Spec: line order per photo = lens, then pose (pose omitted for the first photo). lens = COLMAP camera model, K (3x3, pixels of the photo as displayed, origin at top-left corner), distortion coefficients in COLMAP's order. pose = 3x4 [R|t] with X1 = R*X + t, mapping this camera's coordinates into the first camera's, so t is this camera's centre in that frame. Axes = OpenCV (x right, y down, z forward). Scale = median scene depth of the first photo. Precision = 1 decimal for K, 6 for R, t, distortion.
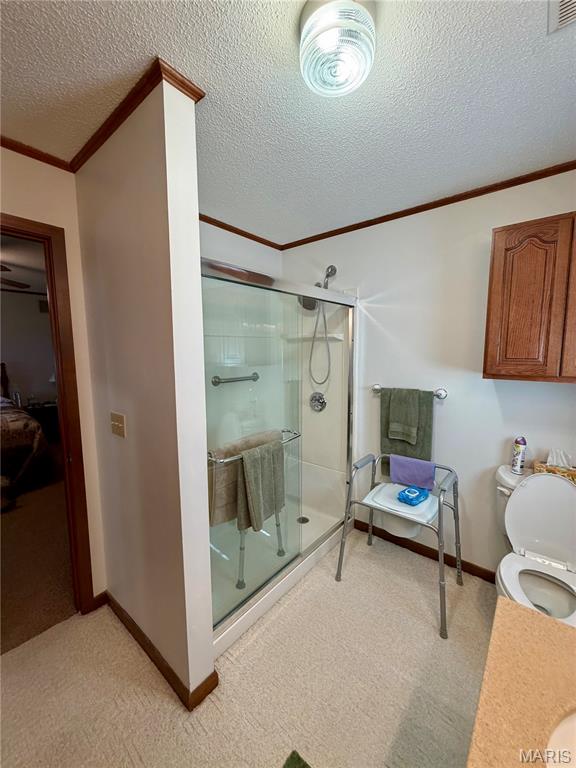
lens RADIAL K [[306.9, 0, 288.1], [0, 306.9, 382.6], [0, 0, 1]] dist [-0.002173, -0.000436]
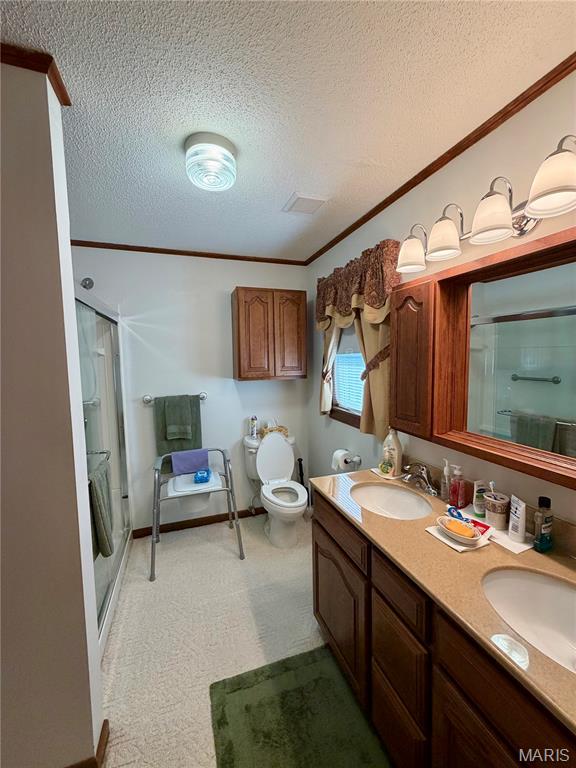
lens RADIAL K [[306.9, 0, 291.3], [0, 306.9, 383.6], [0, 0, 1]] dist [-0.002173, -0.000436]
pose [[0.508965, -0.075779, 0.857445, -0.445152], [0.107607, 0.993905, 0.023965, -0.008310], [-0.854035, 0.080070, 0.514017, -0.013590]]
